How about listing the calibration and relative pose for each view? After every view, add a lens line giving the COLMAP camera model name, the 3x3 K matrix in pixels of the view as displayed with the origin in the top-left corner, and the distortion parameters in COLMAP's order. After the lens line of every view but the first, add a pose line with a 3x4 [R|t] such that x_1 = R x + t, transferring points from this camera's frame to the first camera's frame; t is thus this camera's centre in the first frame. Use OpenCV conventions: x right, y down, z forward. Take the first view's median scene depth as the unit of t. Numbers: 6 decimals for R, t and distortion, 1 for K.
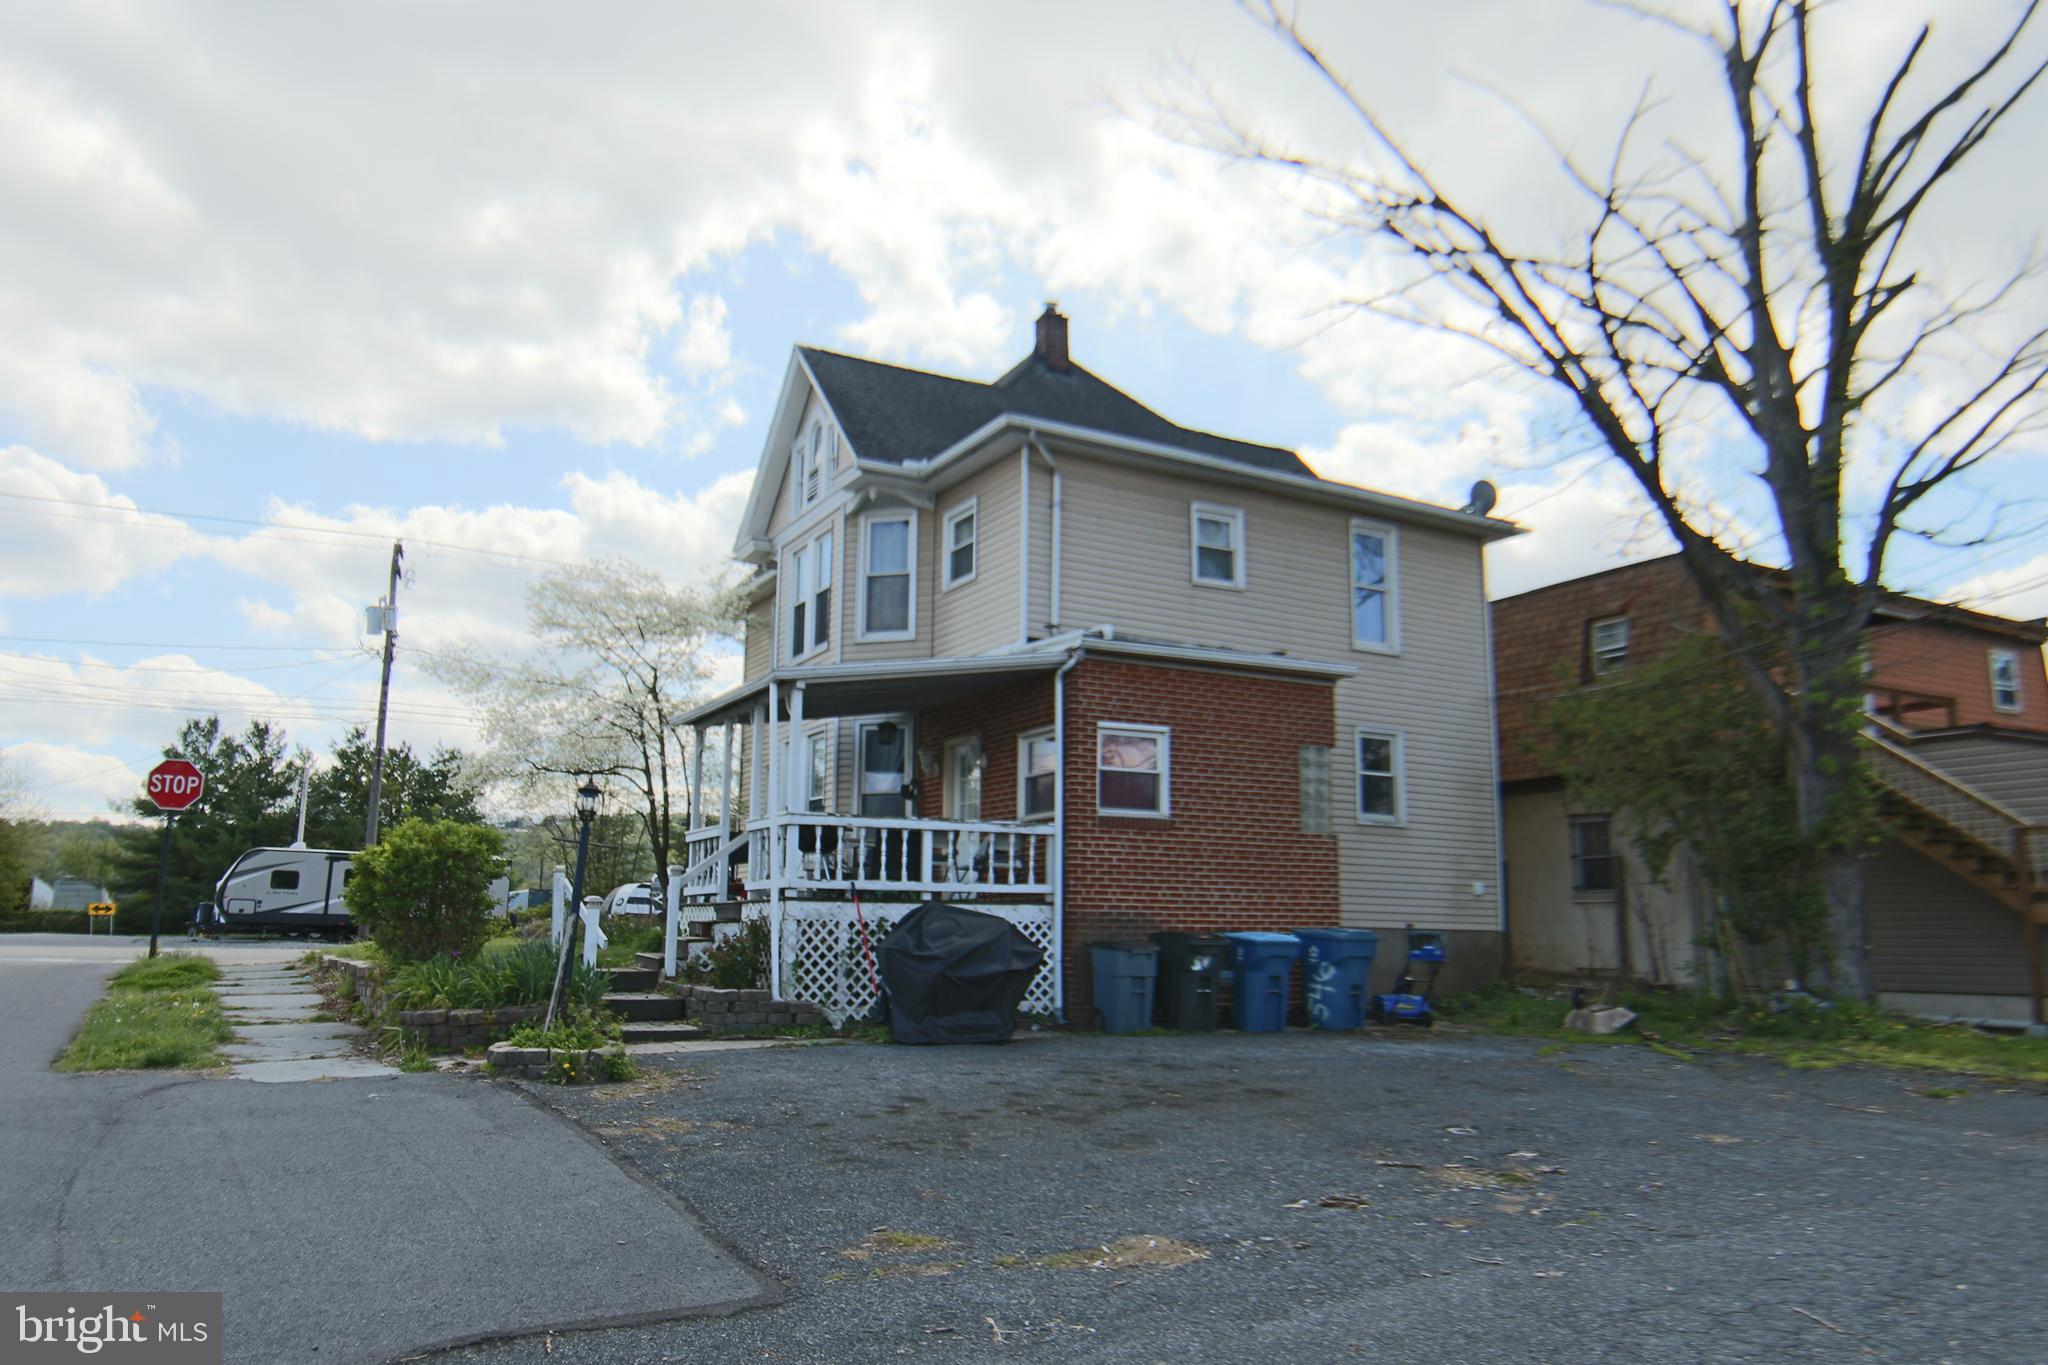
lens RADIAL K [[1437.0, 0, 1024.0], [0, 1437.0, 682.5], [0, 0, 1]] dist [-0.013397, 0.003217]
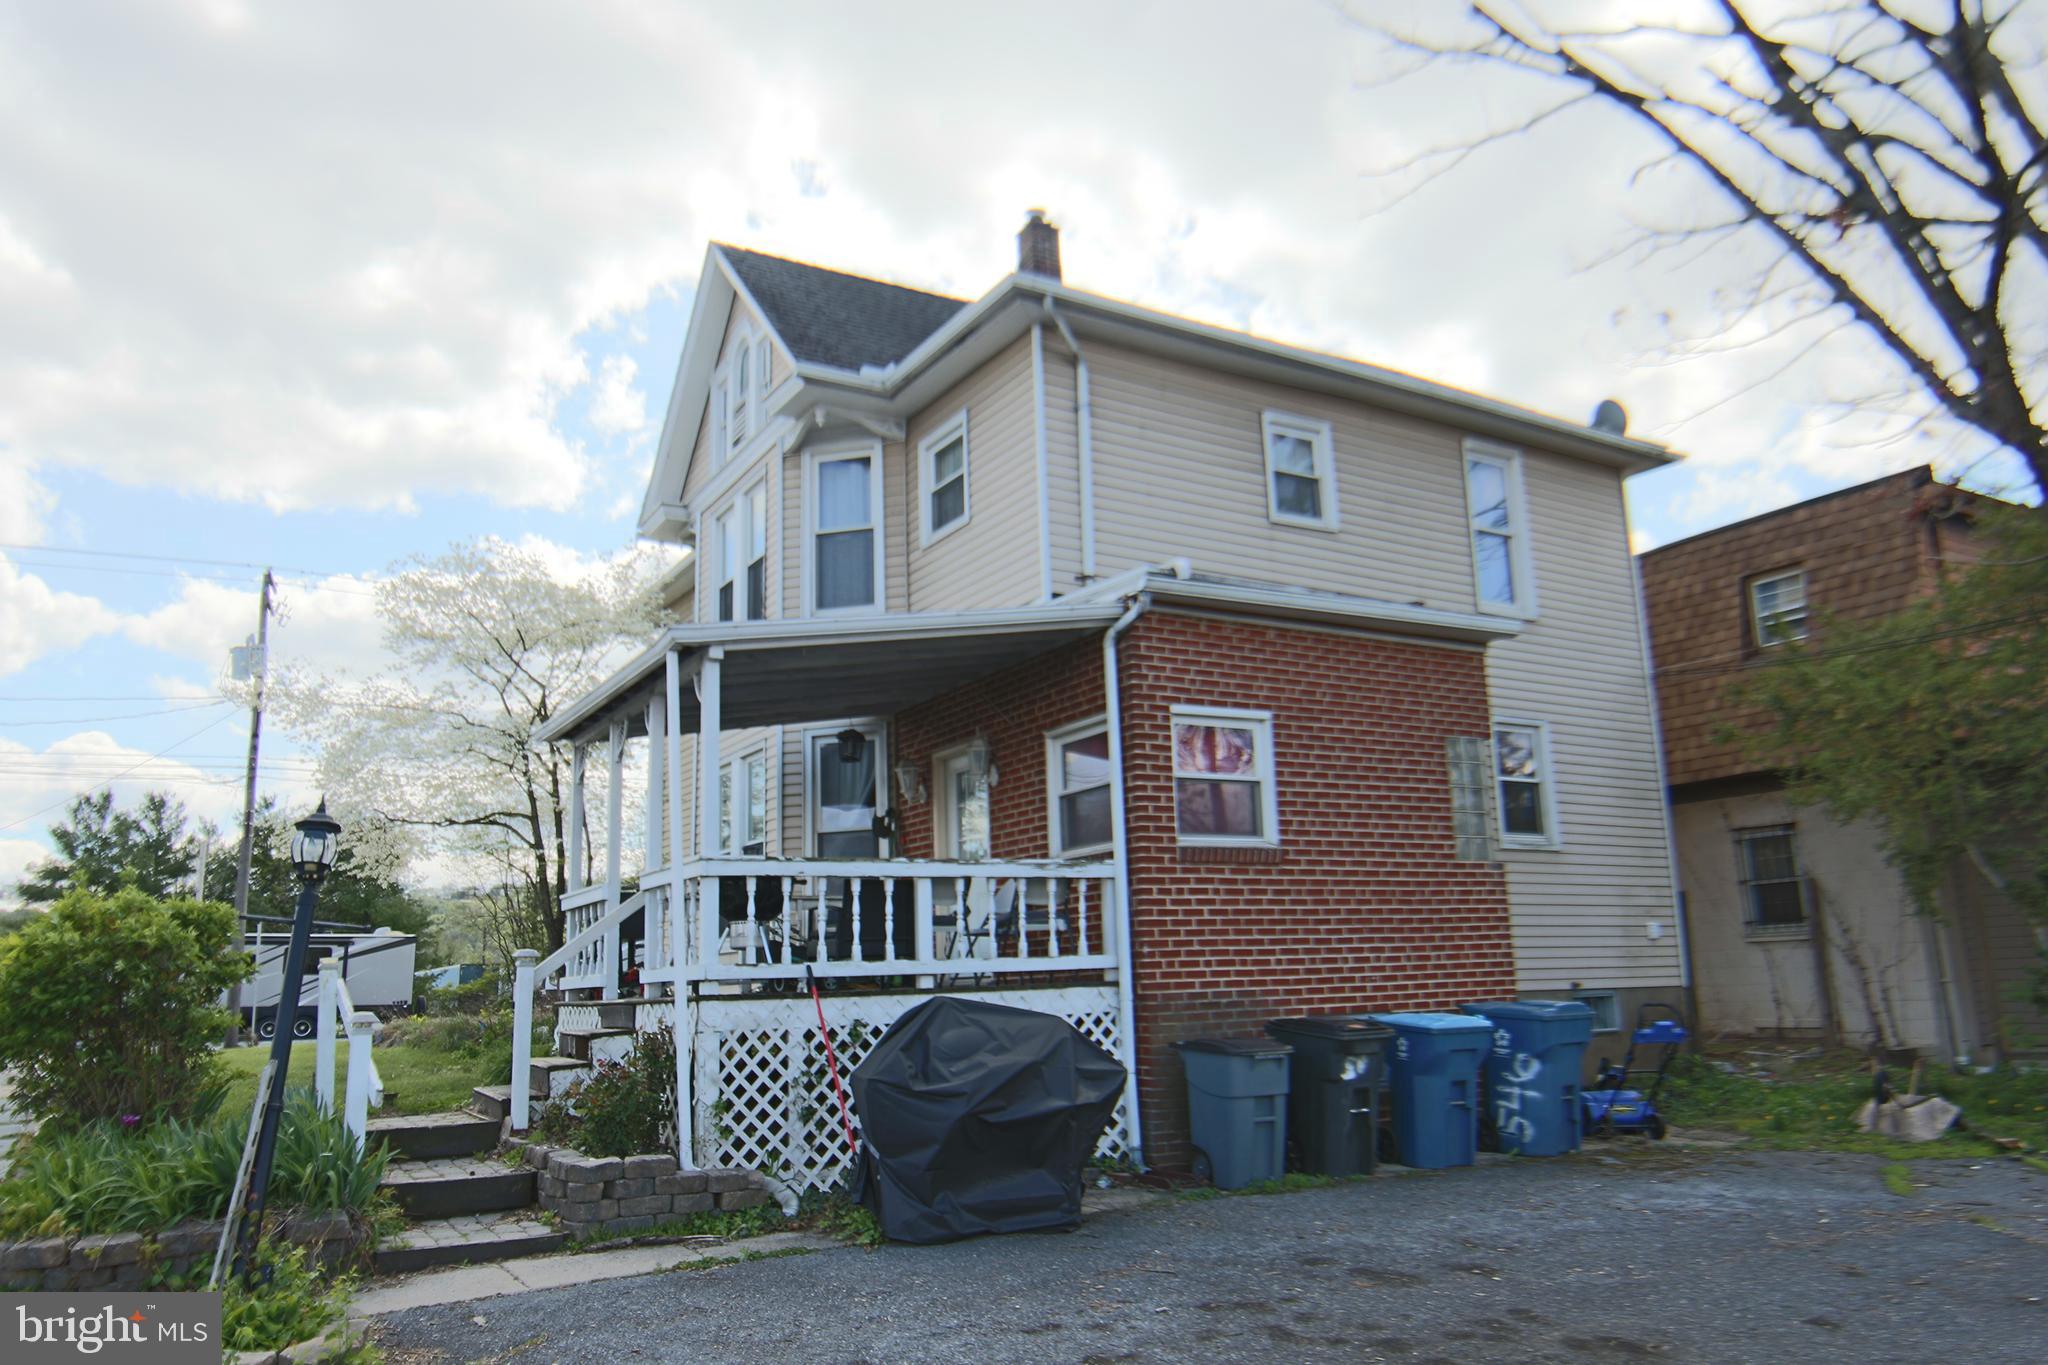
lens RADIAL K [[1437.0, 0, 1024.0], [0, 1437.0, 682.5], [0, 0, 1]] dist [-0.013397, 0.003217]
pose [[0.998778, -0.034183, 0.035691, -0.036830], [0.035392, 0.998800, -0.033838, 0.033992], [-0.034492, 0.035060, 0.998790, 0.309921]]
